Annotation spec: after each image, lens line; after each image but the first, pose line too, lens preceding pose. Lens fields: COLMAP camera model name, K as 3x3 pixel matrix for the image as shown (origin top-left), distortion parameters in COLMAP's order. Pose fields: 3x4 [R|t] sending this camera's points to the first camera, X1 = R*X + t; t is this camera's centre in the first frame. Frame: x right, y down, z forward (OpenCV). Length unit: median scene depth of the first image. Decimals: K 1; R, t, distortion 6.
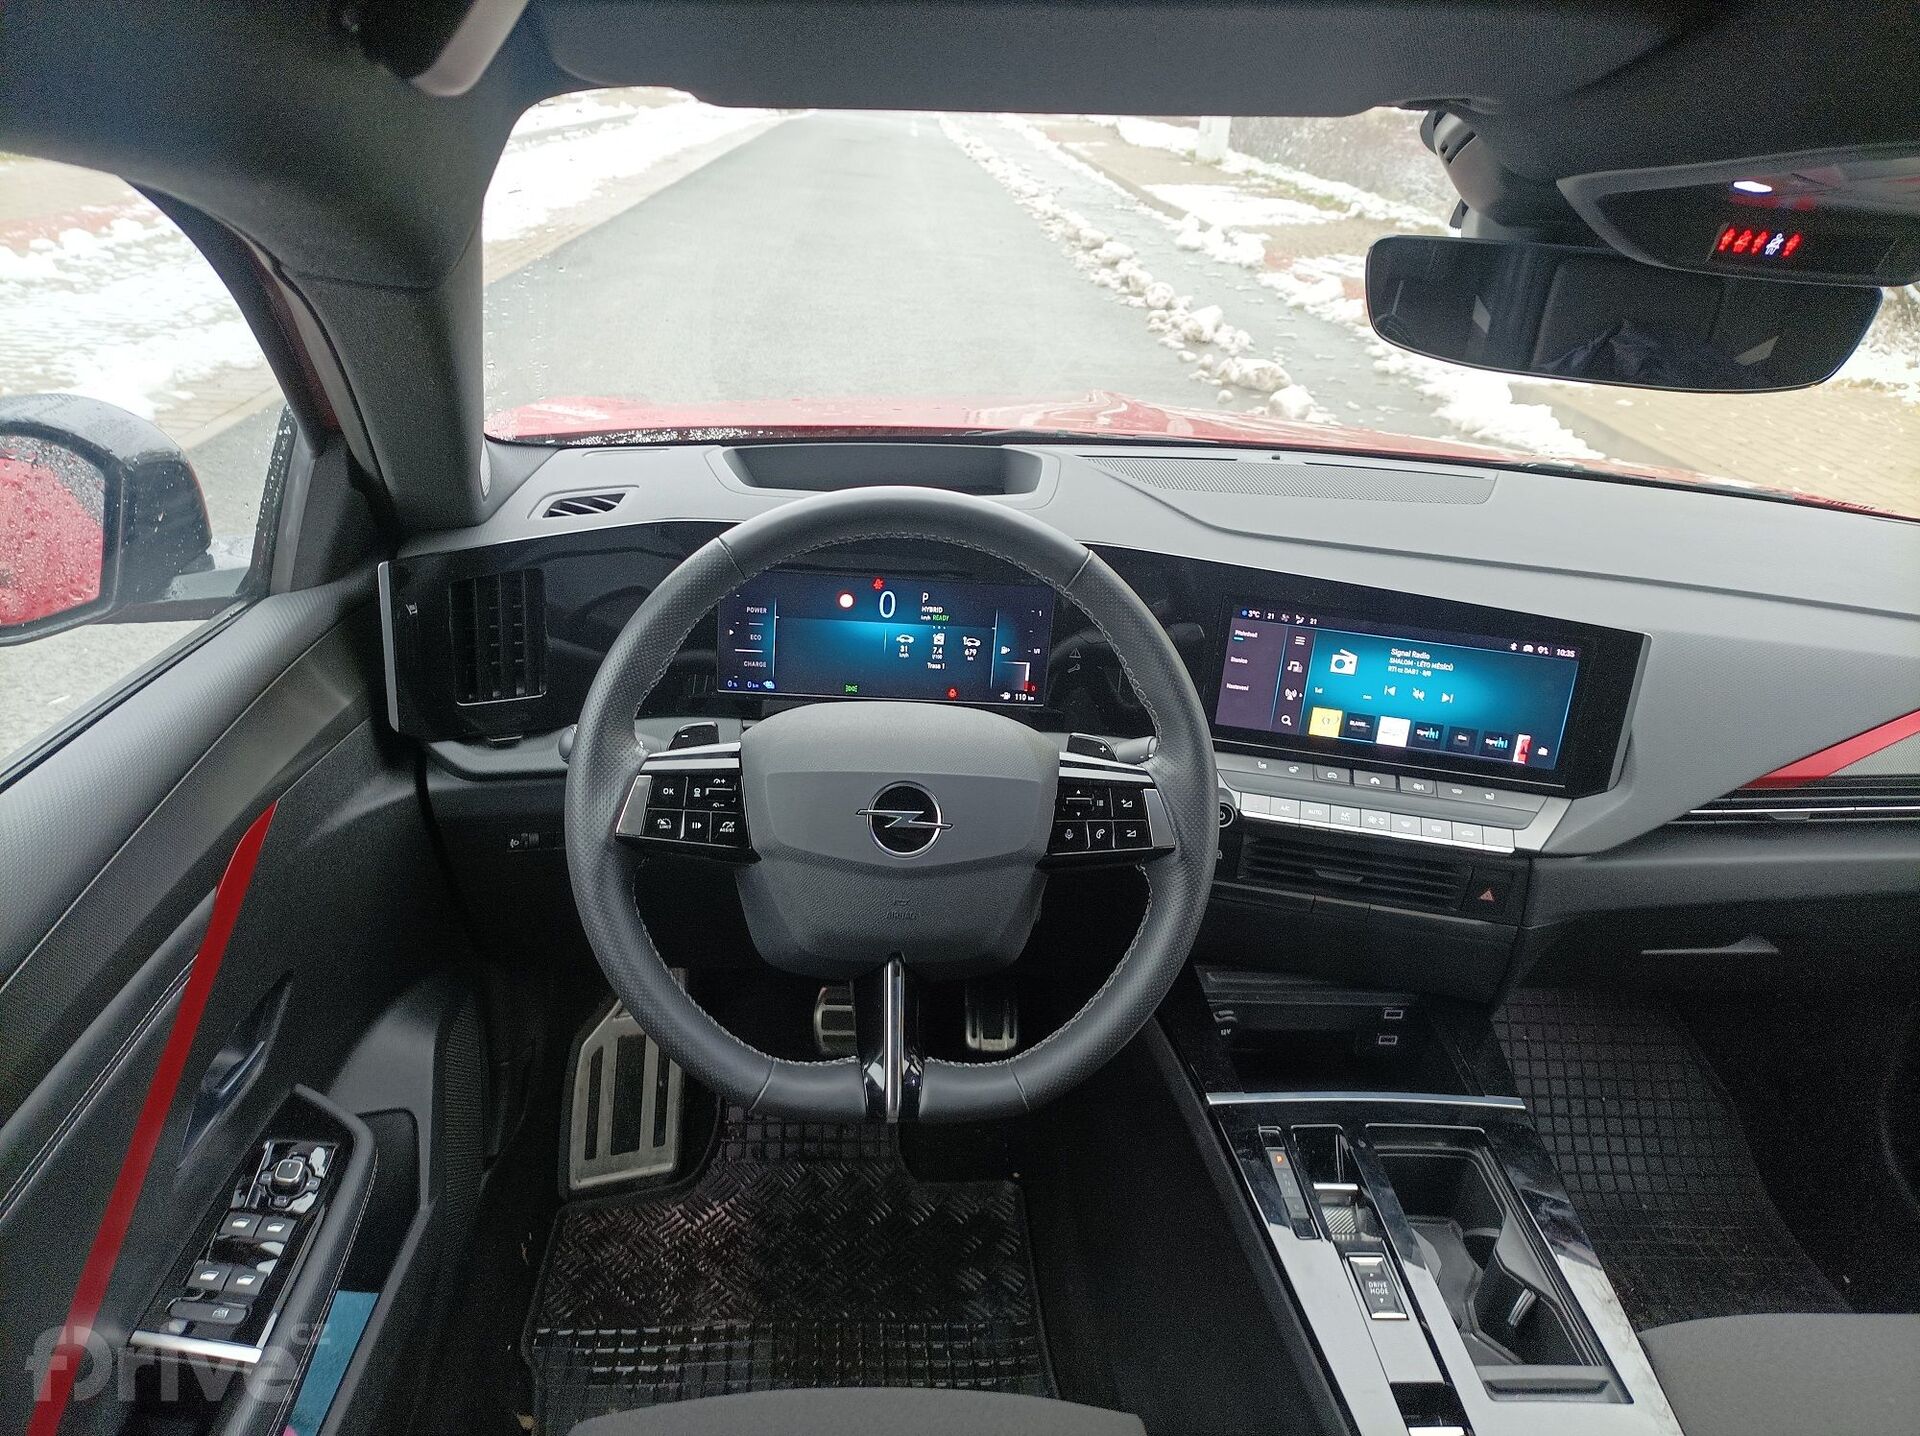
lens RADIAL K [[1417.4, 0, 961.9], [0, 1417.4, 719.3], [0, 0, 1]] dist [0.035623, -0.021171]
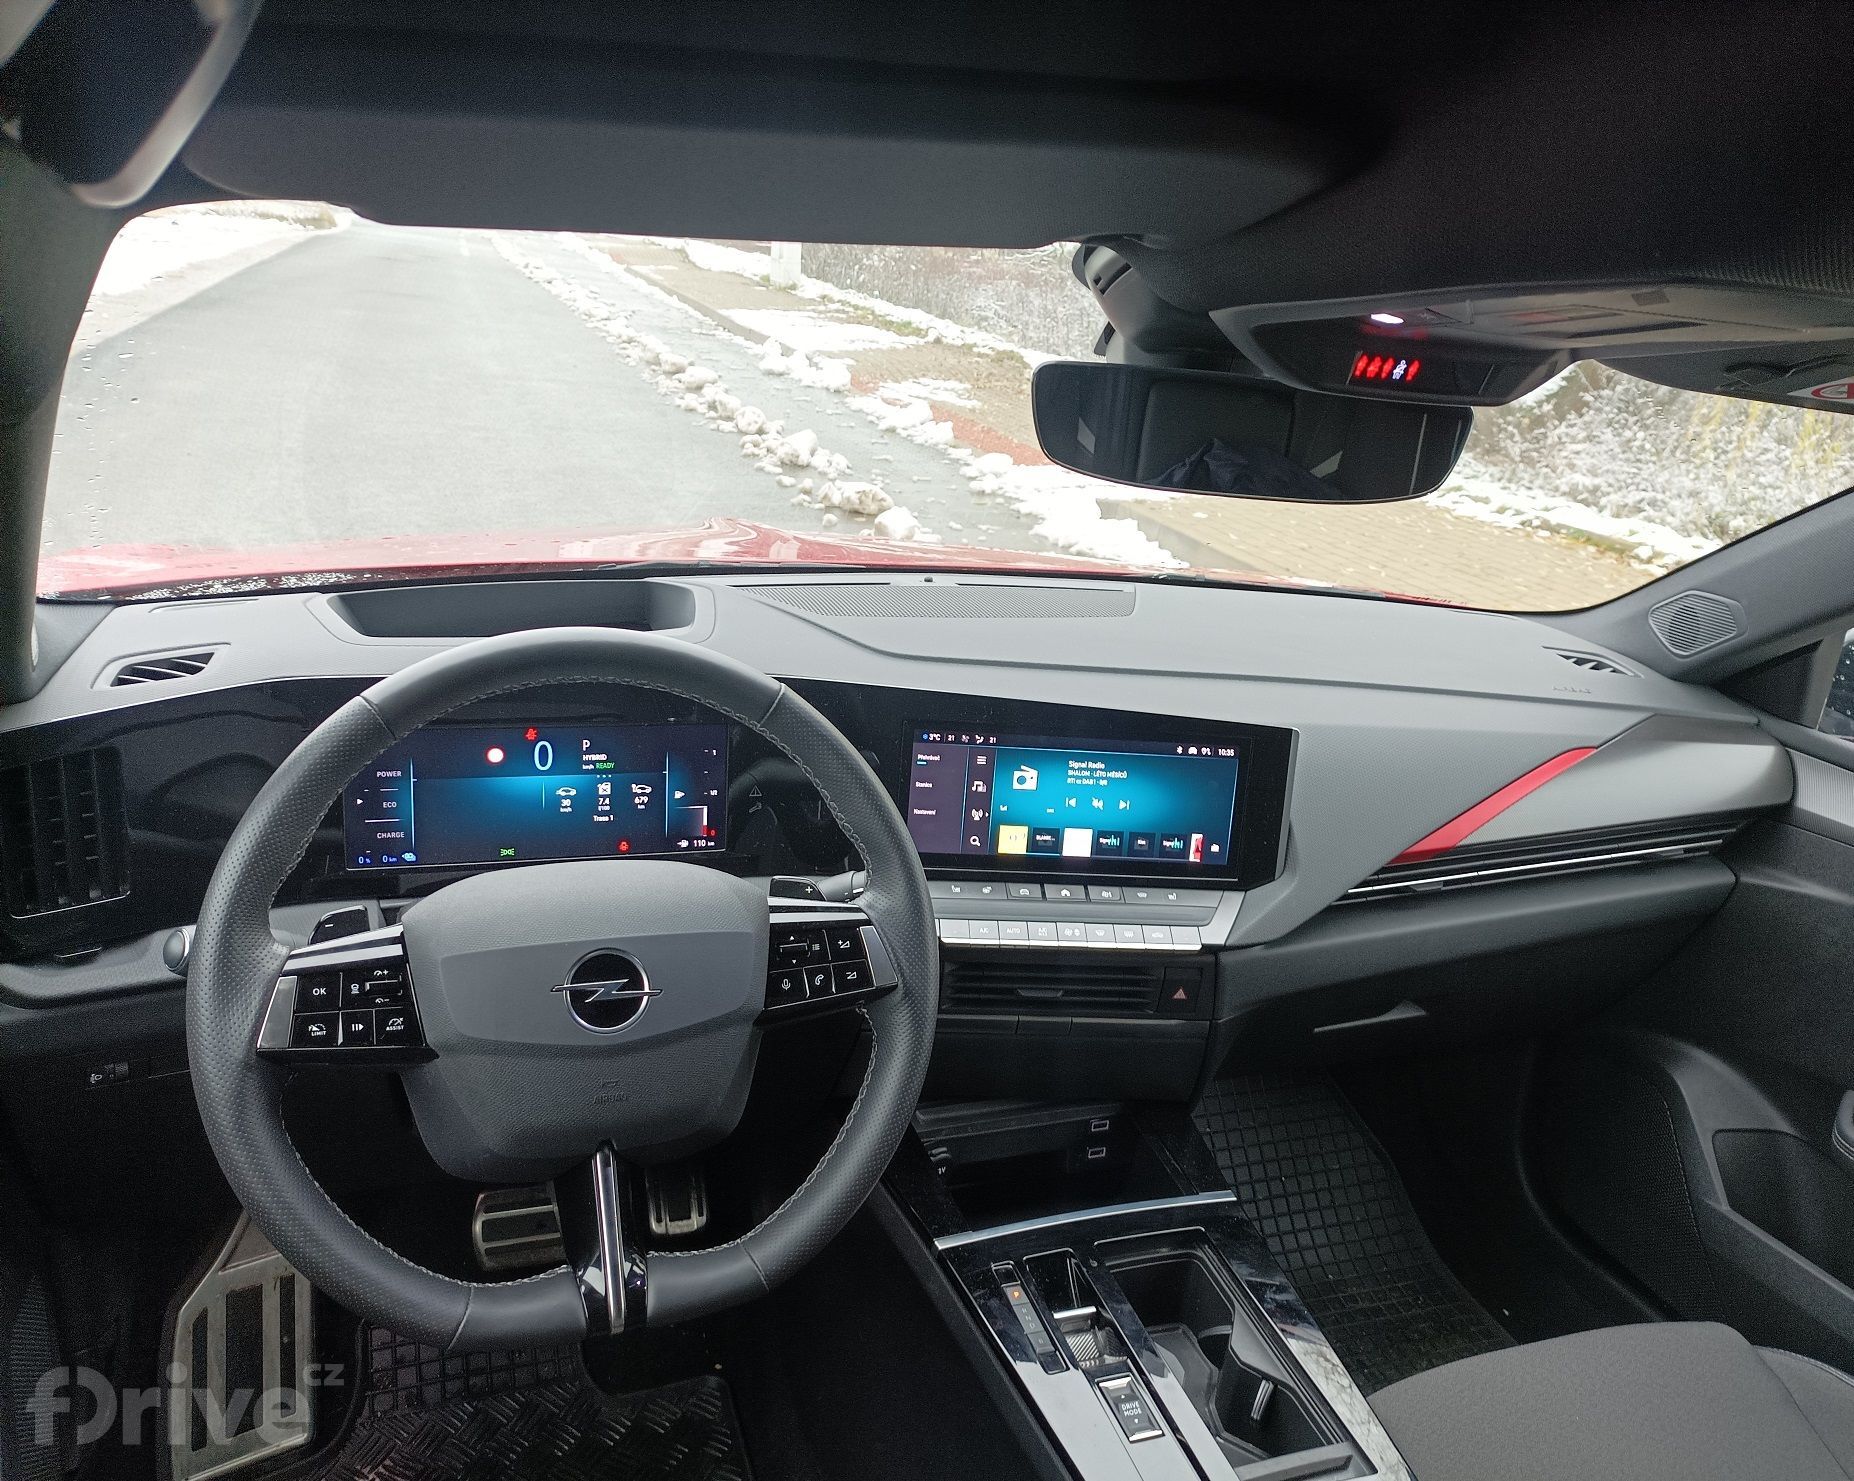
lens RADIAL K [[1476.4, 0, 991.9], [0, 1476.4, 751.8], [0, 0, 1]] dist [0.035051, -0.030150]
pose [[0.956488, -0.077382, 0.281324, -0.044405], [0.096504, 0.993826, -0.054744, -0.003886], [-0.275351, 0.079511, 0.958050, 0.009178]]
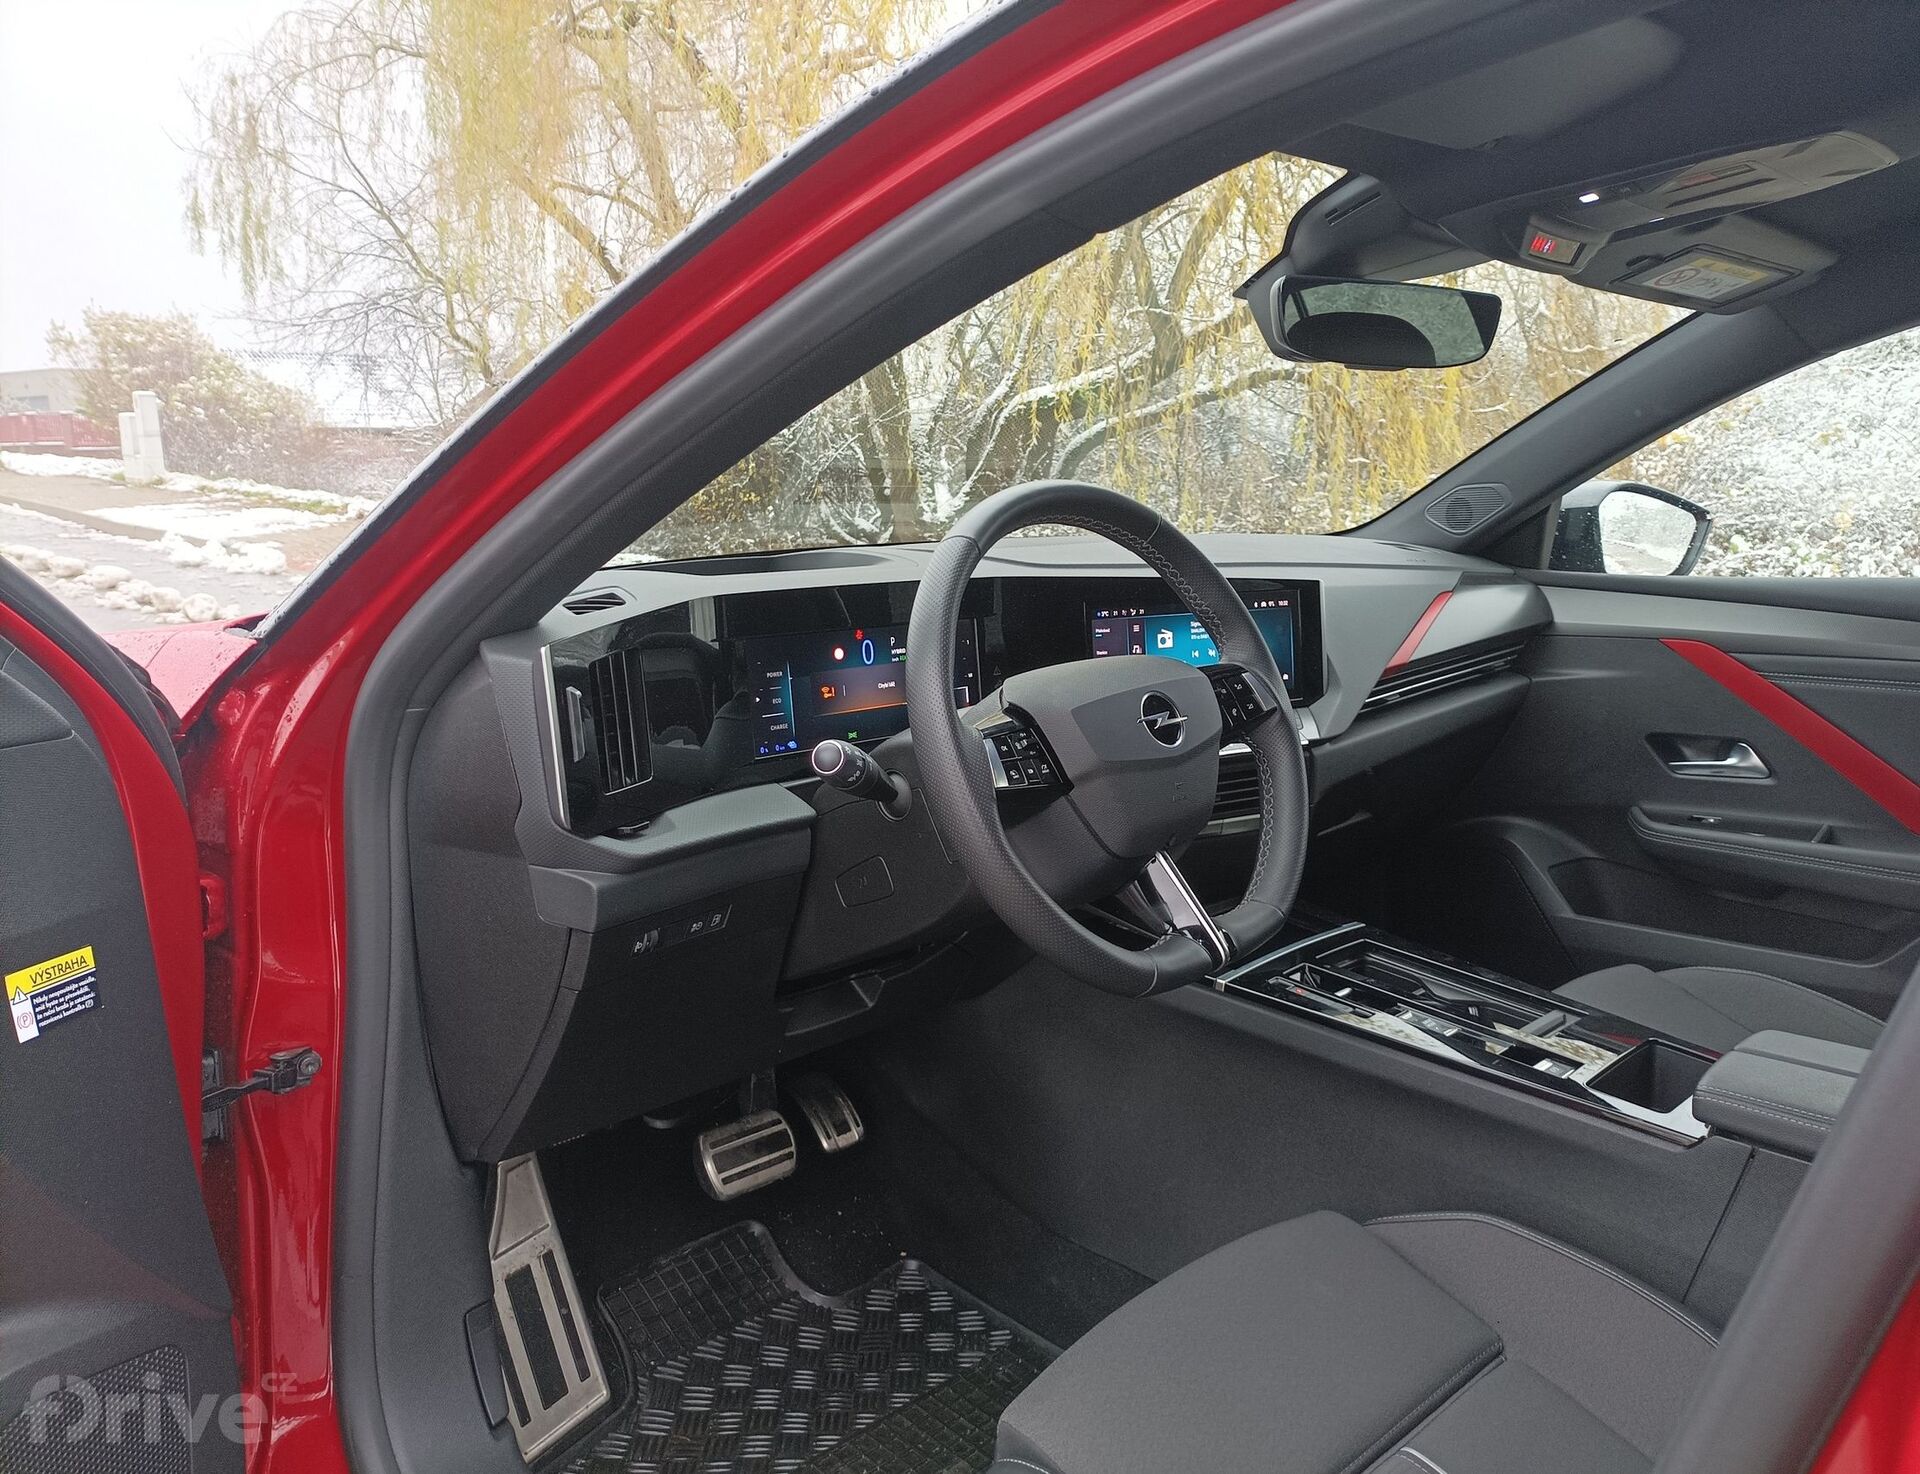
lens RADIAL K [[1479.9, 0, 968.3], [0, 1479.9, 754.3], [0, 0, 1]] dist [0.022735, -0.005337]
pose [[0.761751, -0.198392, 0.616746, -0.723433], [0.309669, 0.947670, -0.077634, 0.109146], [-0.569069, 0.250124, 0.783325, 0.067333]]
